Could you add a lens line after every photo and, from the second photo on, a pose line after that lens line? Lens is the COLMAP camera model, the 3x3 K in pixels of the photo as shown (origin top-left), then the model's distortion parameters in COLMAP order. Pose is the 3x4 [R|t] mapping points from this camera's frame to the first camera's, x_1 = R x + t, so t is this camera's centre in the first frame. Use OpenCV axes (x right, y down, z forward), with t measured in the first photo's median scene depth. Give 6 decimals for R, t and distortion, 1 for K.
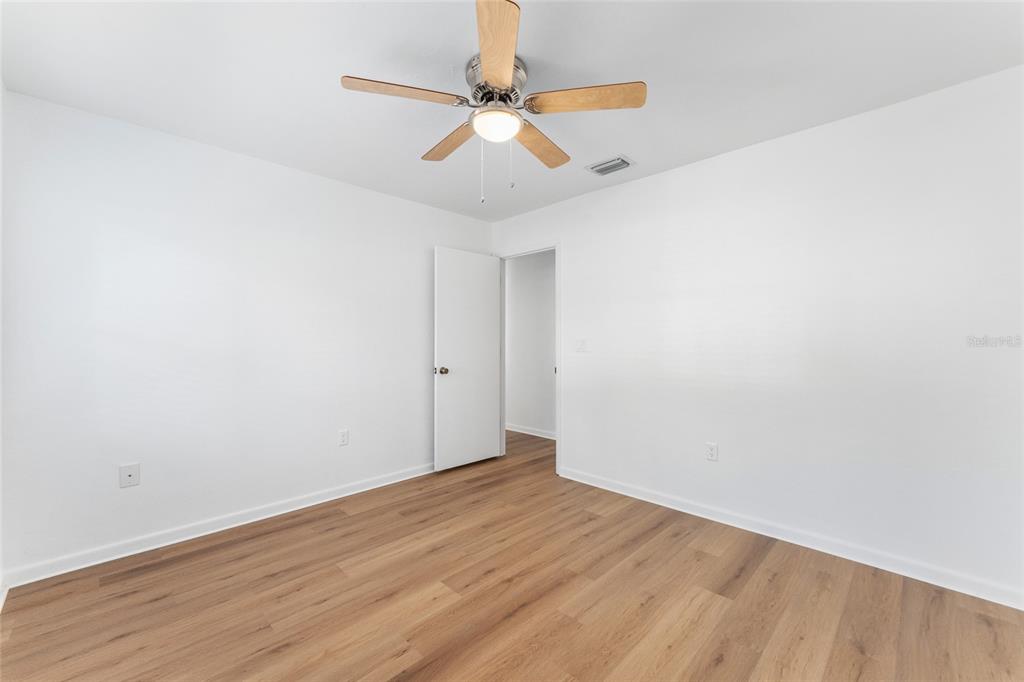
lens RADIAL K [[415.3, 0, 513.6], [0, 415.3, 339.5], [0, 0, 1]] dist [0.001687, 0.000155]
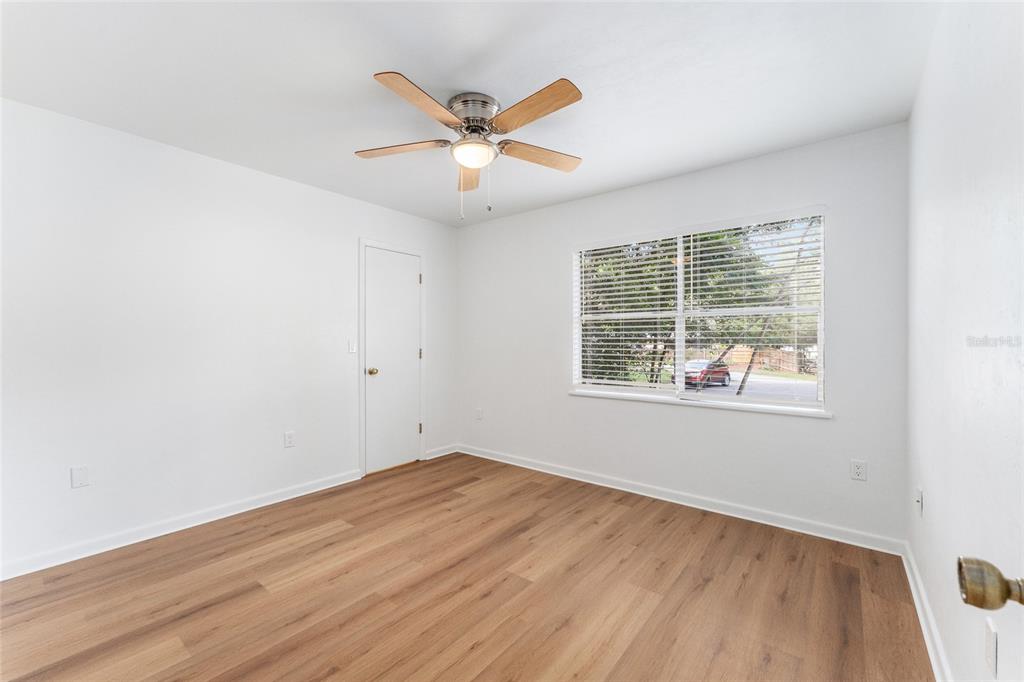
lens RADIAL K [[415.3, 0, 513.6], [0, 415.3, 339.5], [0, 0, 1]] dist [0.001687, 0.000155]
pose [[-0.993722, 0.001107, -0.111872, -0.017609], [0.001738, 0.999983, -0.005538, 0.002346], [0.111864, -0.005698, -0.993707, 1.981765]]
